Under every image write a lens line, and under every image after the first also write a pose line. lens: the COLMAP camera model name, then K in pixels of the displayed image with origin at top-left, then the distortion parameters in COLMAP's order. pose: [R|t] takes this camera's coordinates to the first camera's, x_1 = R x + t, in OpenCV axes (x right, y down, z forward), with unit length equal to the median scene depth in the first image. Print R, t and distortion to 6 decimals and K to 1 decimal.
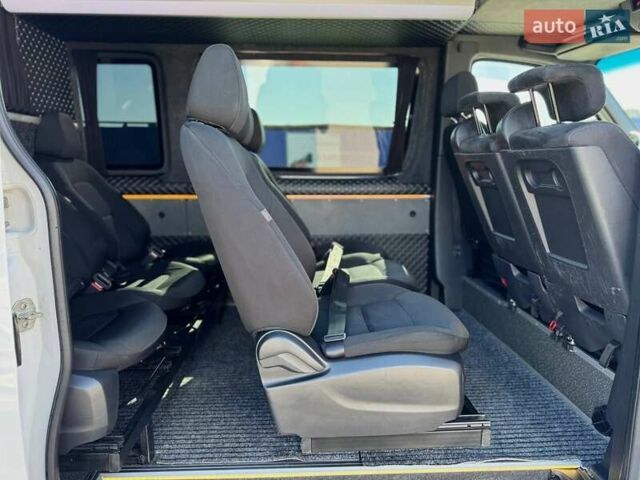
lens RADIAL K [[448.8, 0, 320.0], [0, 448.8, 240.0], [0, 0, 1]] dist [0.030357, -0.031097]
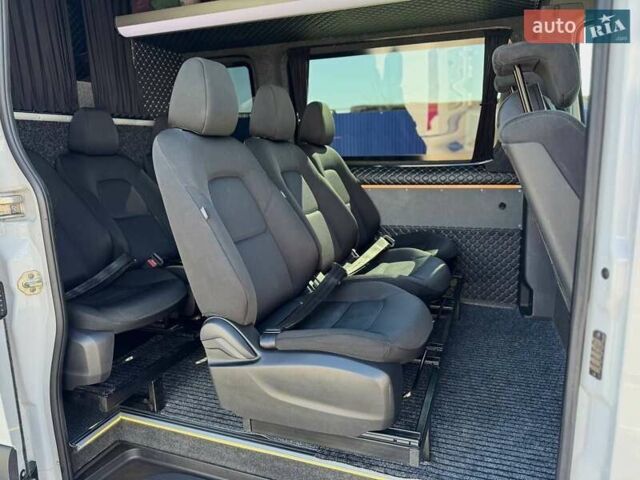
lens RADIAL K [[448.8, 0, 320.0], [0, 448.8, 240.0], [0, 0, 1]] dist [0.030357, -0.031097]
pose [[0.921469, 0.055276, -0.384499, 0.525210], [-0.039349, 0.998015, 0.049176, -0.050150], [0.386454, -0.030184, 0.921815, 0.074664]]
